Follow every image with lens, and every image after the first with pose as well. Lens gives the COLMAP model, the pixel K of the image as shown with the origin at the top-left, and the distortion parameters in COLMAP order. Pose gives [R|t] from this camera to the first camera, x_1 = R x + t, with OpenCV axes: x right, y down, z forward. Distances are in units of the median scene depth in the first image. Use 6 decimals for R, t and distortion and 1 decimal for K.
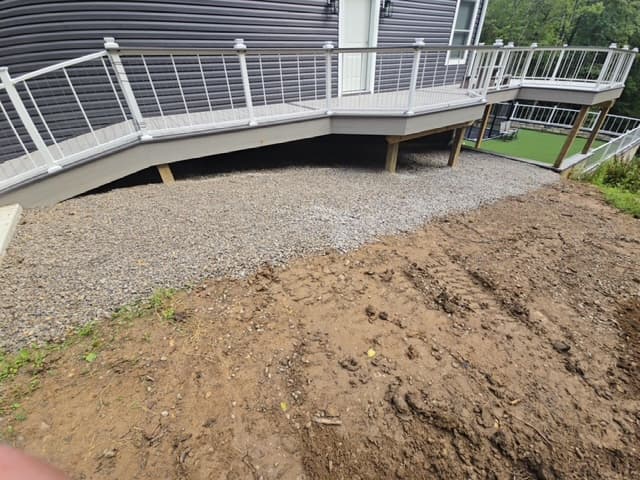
lens RADIAL K [[260.6, 0, 320.0], [0, 260.6, 240.0], [0, 0, 1]] dist [-0.003767, -0.000300]
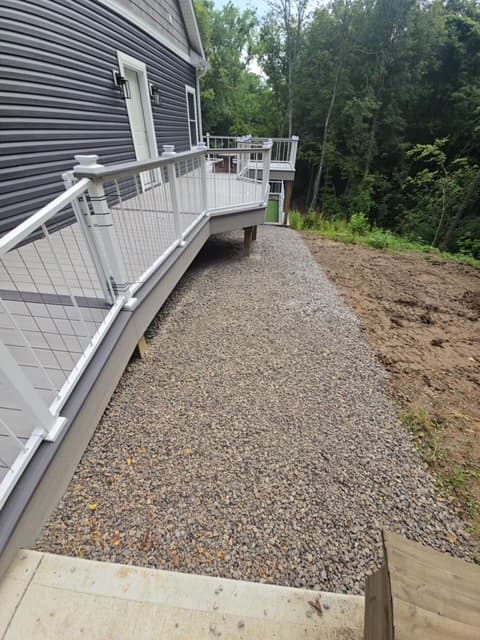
lens RADIAL K [[260.6, 0, 240.0], [0, 260.6, 320.0], [0, 0, 1]] dist [-0.003767, -0.000300]
pose [[0.645351, -0.414649, 0.641551, -0.877370], [0.398154, 0.899335, 0.180748, -0.349267], [-0.651917, 0.138790, 0.745481, 0.341868]]
